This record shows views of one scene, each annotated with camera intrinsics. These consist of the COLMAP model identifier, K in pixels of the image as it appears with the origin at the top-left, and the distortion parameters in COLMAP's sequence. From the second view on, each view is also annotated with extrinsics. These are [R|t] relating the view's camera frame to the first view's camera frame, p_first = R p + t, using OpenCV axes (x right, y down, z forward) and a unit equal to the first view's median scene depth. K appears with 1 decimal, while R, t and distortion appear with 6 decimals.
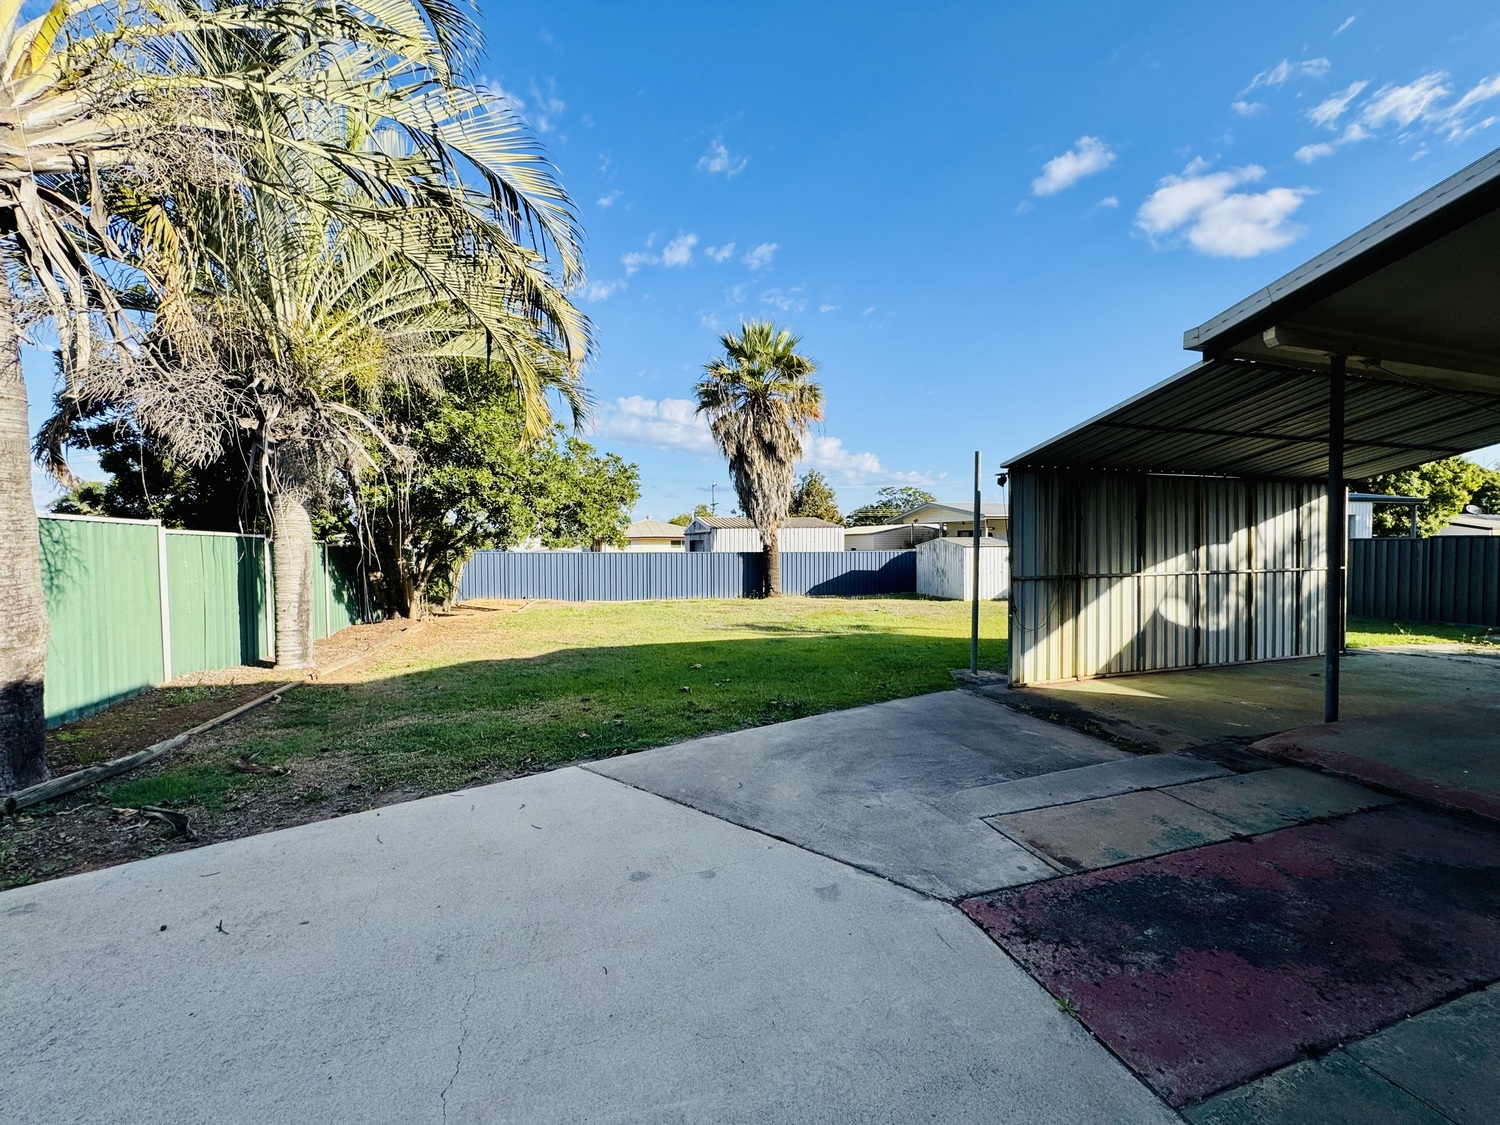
lens RADIAL K [[602.3, 0, 750.0], [0, 602.3, 562.5], [0, 0, 1]] dist [-0.001457, -0.000168]
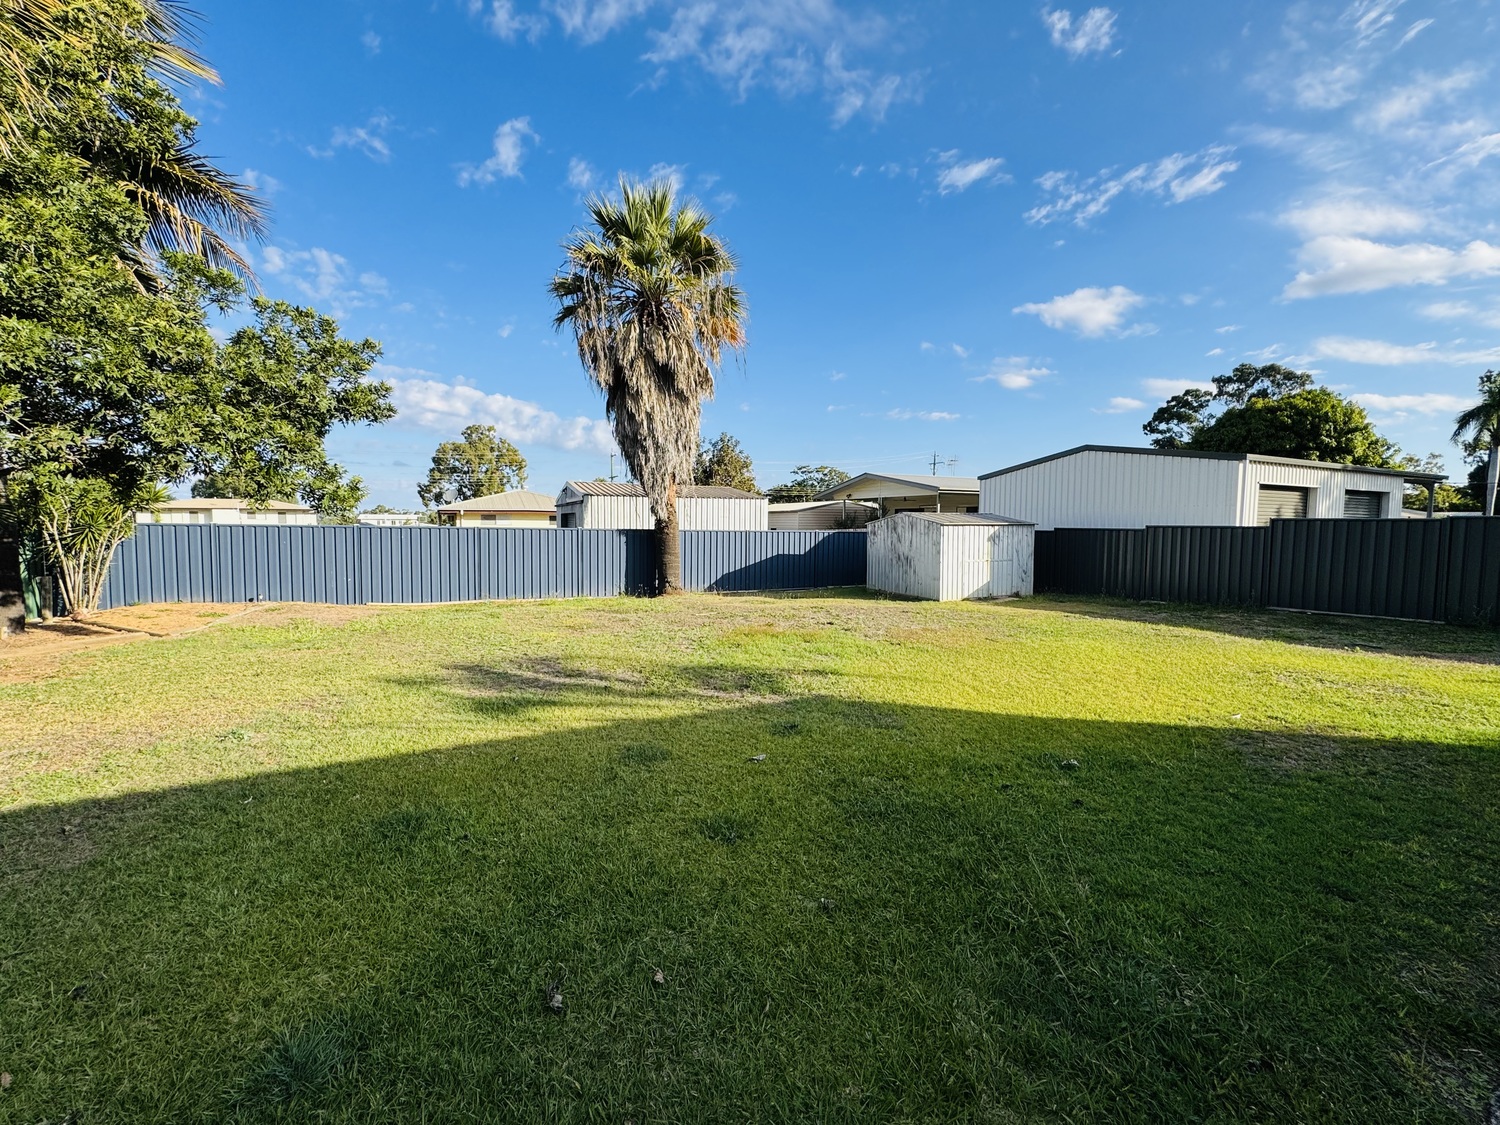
lens RADIAL K [[600.5, 0, 750.0], [0, 600.5, 562.5], [0, 0, 1]] dist [-0.000031, 0.000305]
pose [[0.988881, 0.003588, 0.148666, 0.027424], [-0.008136, 0.999517, 0.029991, -0.001196], [-0.148486, -0.030867, 0.988433, 0.311950]]
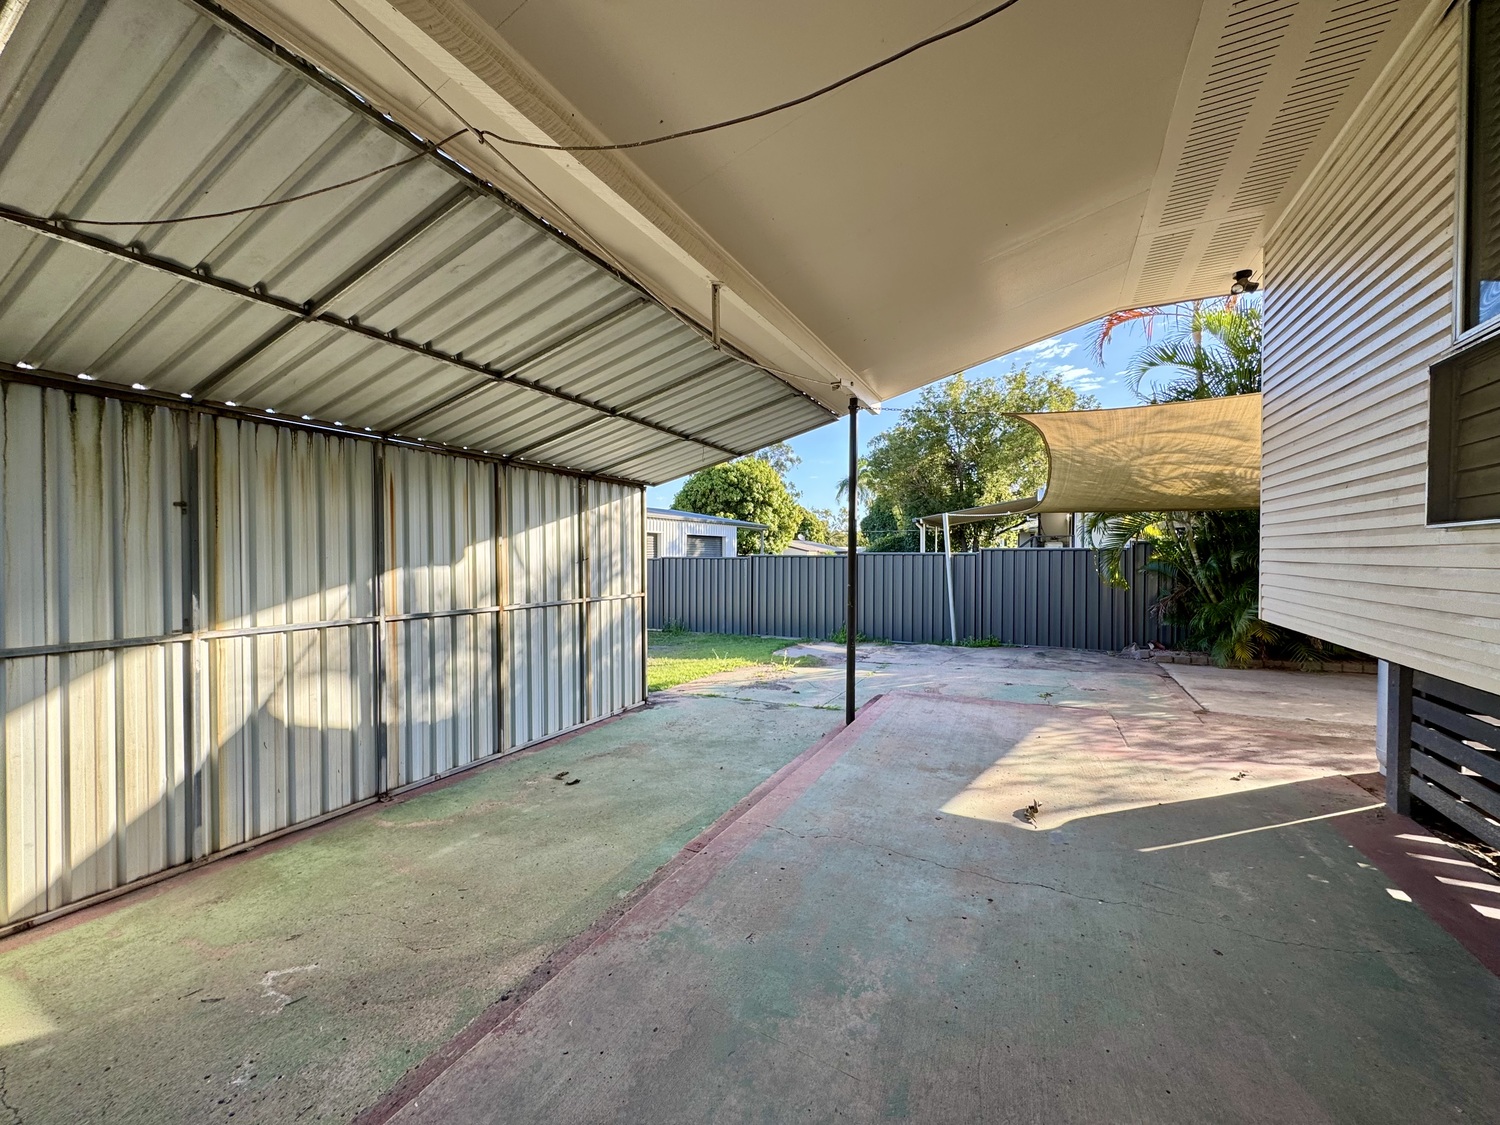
lens RADIAL K [[600.5, 0, 750.0], [0, 600.5, 562.5], [0, 0, 1]] dist [-0.000031, 0.000305]
pose [[0.708953, 0.000882, 0.705255, 0.216216], [0.017177, 0.999681, -0.018517, -0.006589], [-0.705046, 0.025242, 0.708712, 0.140611]]
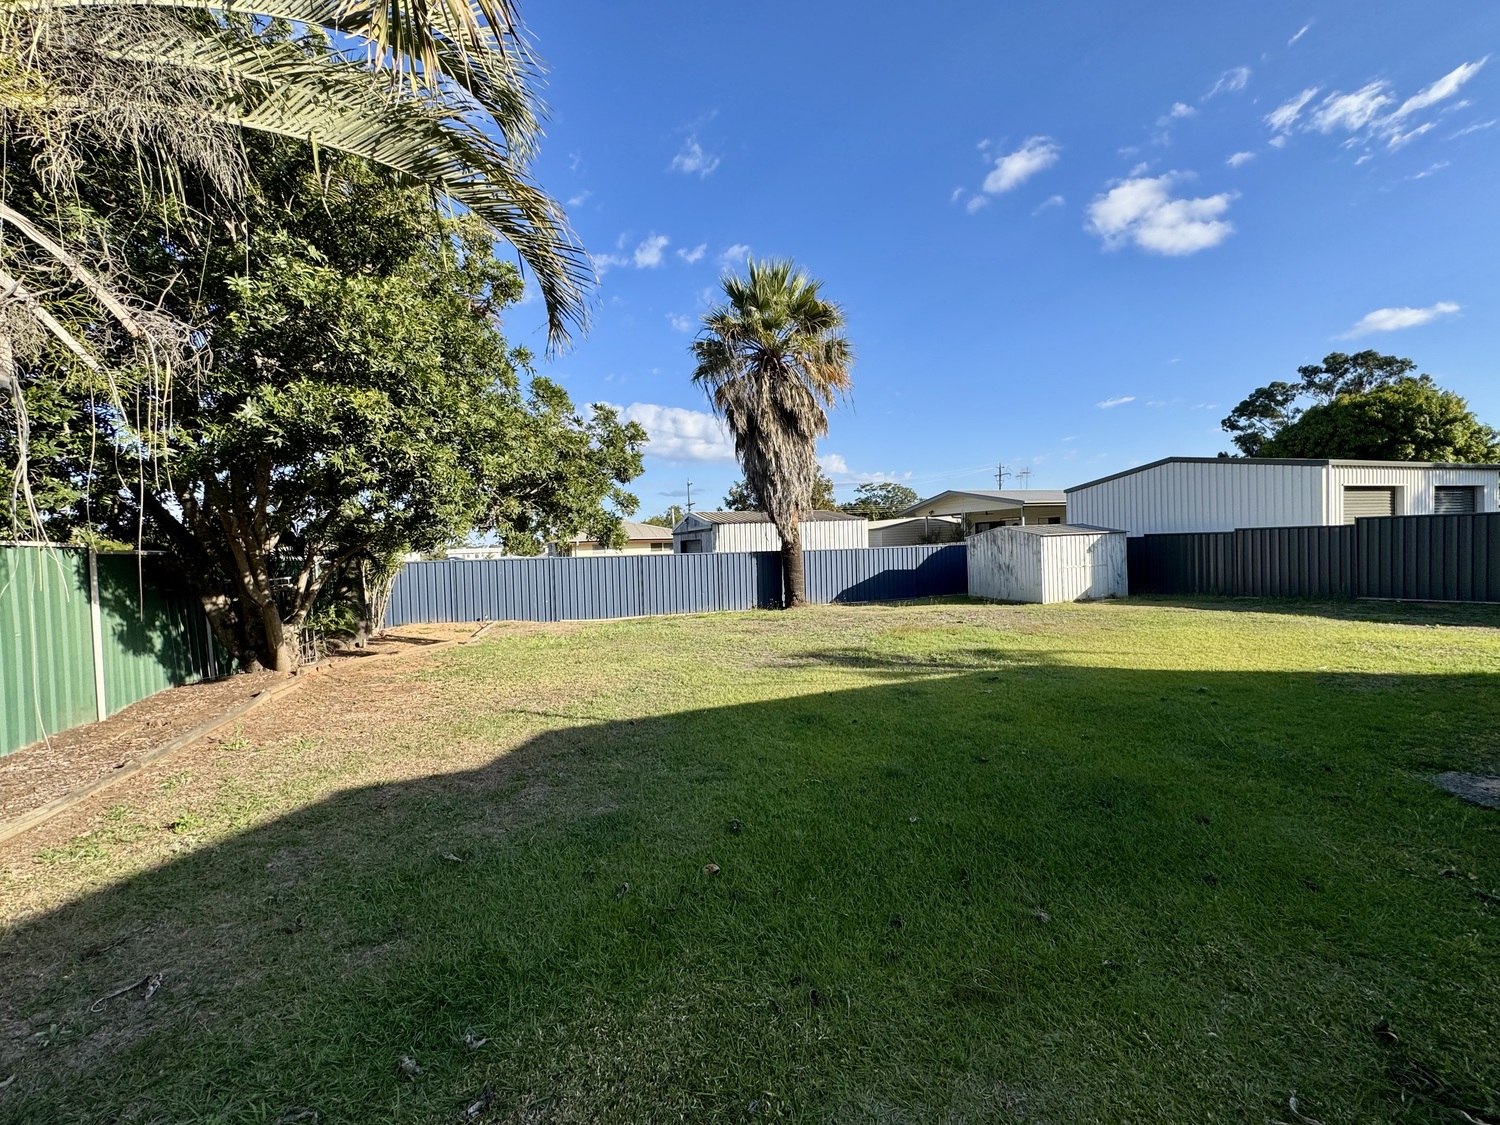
lens RADIAL K [[600.5, 0, 750.0], [0, 600.5, 562.5], [0, 0, 1]] dist [-0.000031, 0.000305]
pose [[0.997856, -0.030725, 0.057781, -0.070571], [0.031069, 0.999504, -0.005062, 0.000845], [-0.057597, 0.006846, 0.998316, 0.212027]]
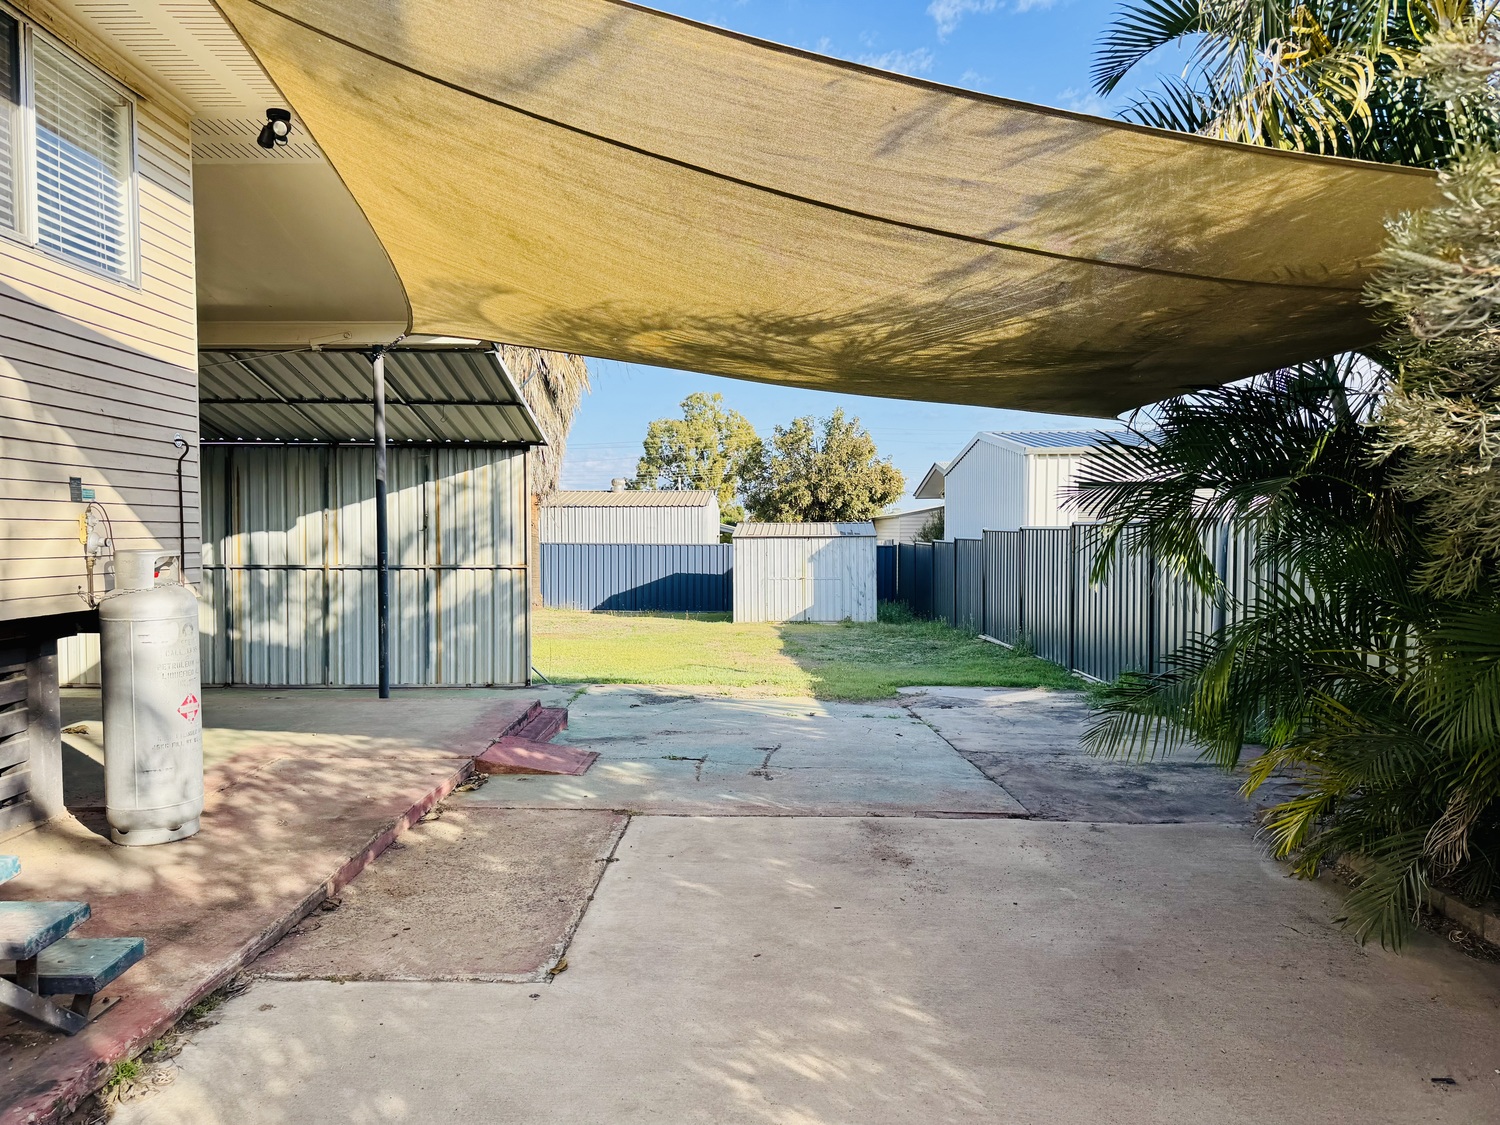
lens RADIAL K [[1042.0, 0, 750.0], [0, 1042.0, 562.5], [0, 0, 1]] dist [0.000481, 0.000010]
pose [[0.951470, 0.014805, -0.307385, 0.658347], [-0.015738, 0.999876, -0.000555, 0.000360], [0.307339, 0.005366, 0.951585, -0.039763]]
